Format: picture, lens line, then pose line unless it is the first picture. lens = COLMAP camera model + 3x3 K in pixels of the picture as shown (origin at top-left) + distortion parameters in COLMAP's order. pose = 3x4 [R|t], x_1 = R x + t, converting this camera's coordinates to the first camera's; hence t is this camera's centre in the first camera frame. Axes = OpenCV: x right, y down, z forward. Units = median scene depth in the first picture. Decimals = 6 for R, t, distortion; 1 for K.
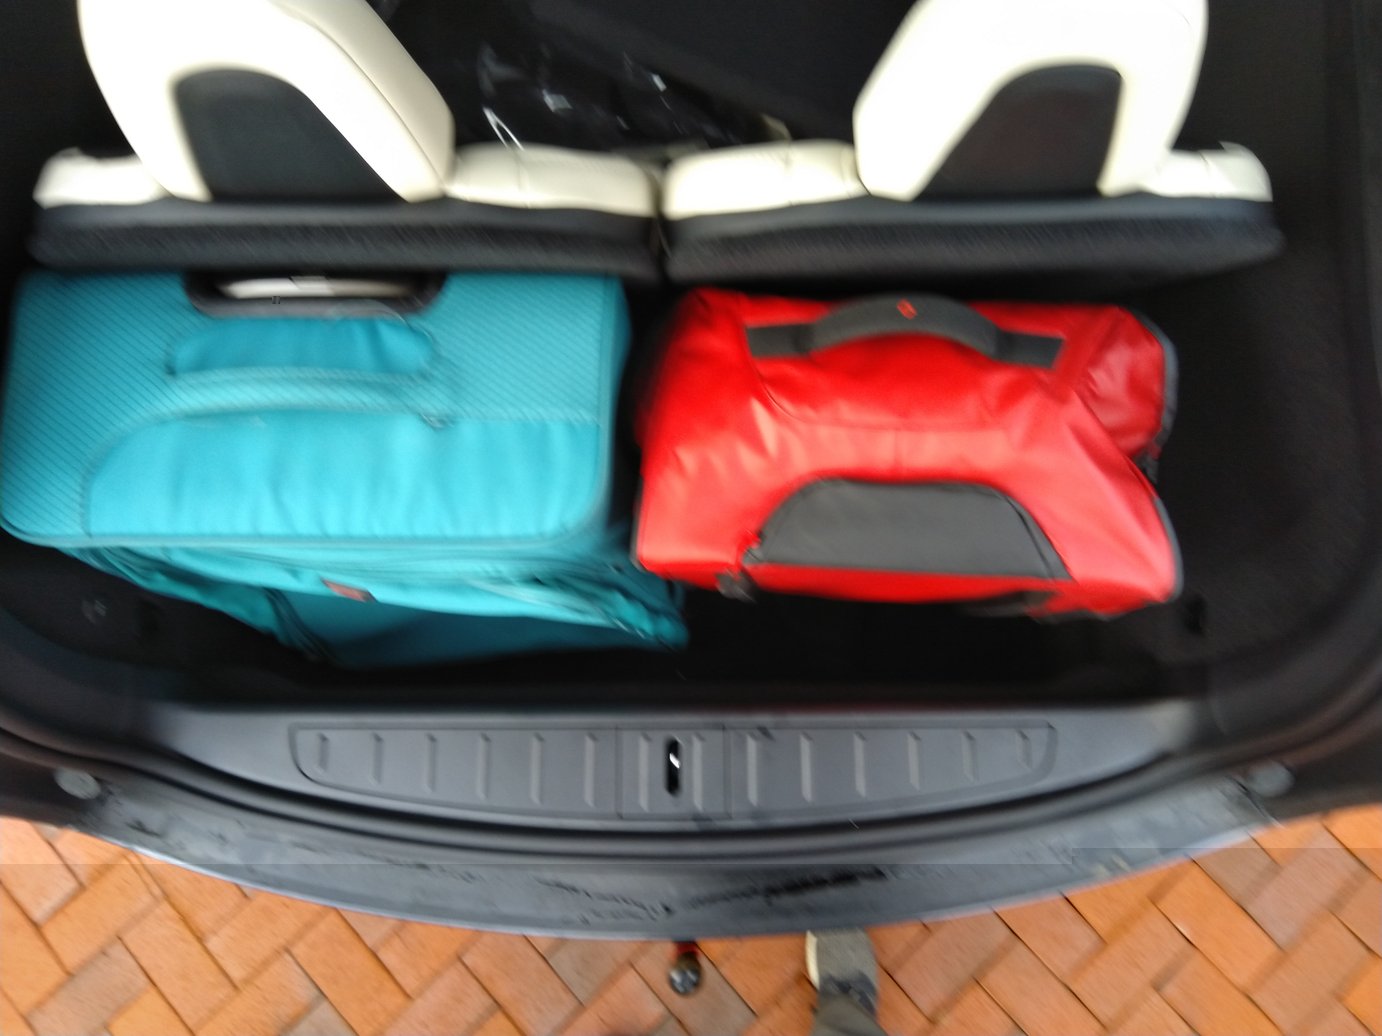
lens RADIAL K [[1089.5, 0, 694.7], [0, 1089.5, 518.5], [0, 0, 1]] dist [0.024071, 0.002591]
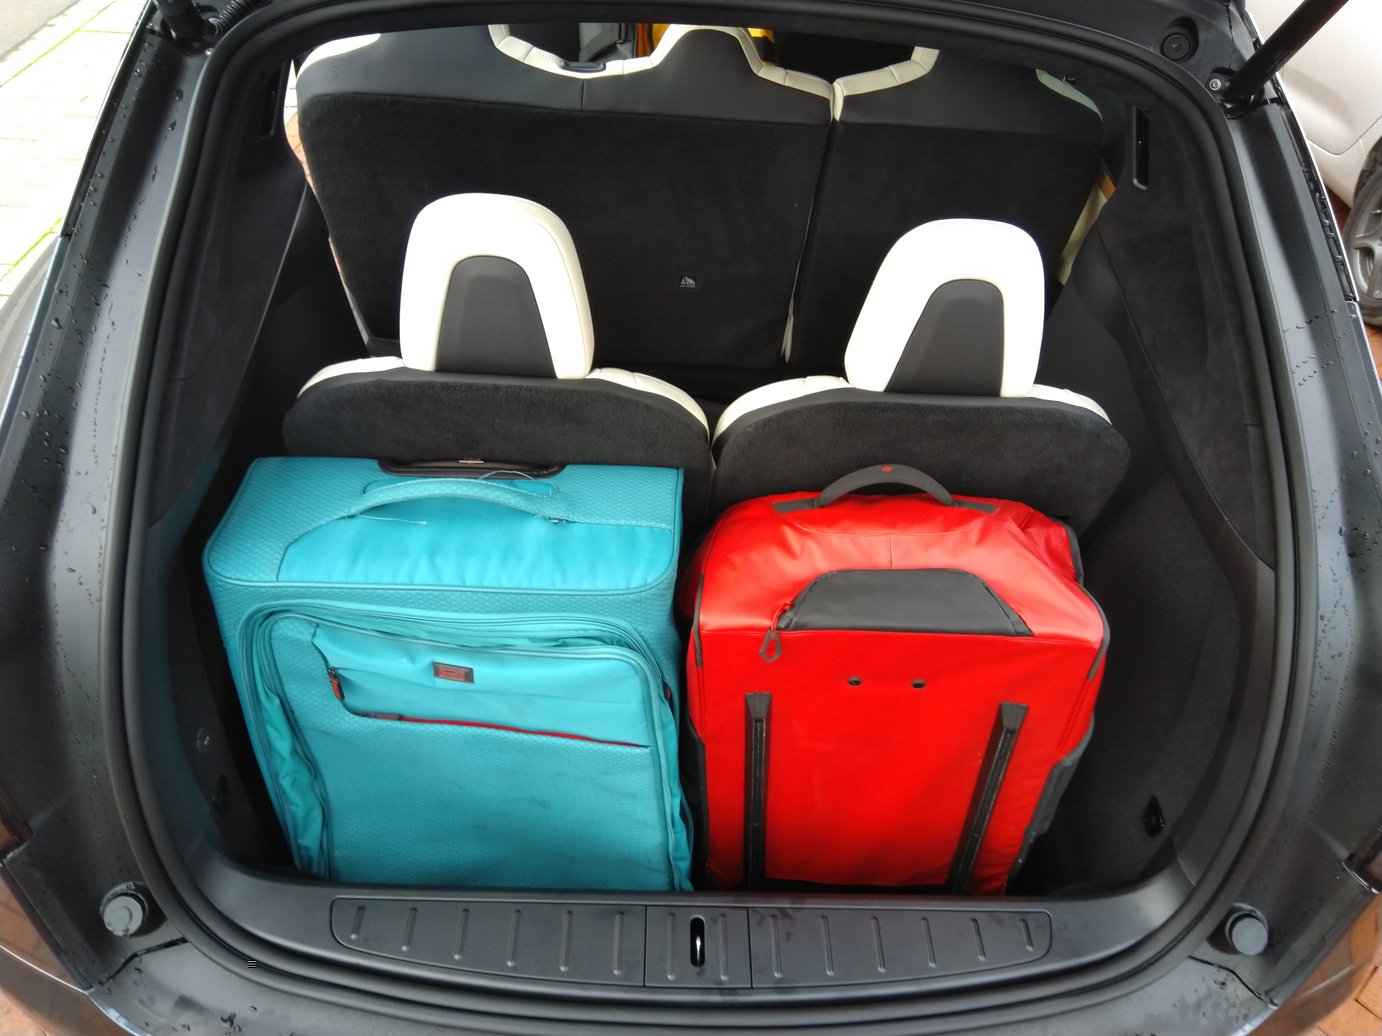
lens RADIAL K [[1089.5, 0, 690.8], [0, 1089.5, 518.3], [0, 0, 1]] dist [0.024071, 0.002591]
pose [[0.998027, 0.050234, 0.037654, -0.117982], [-0.016067, 0.784185, -0.620319, 0.758017], [-0.060689, 0.618490, 0.783445, -0.094917]]
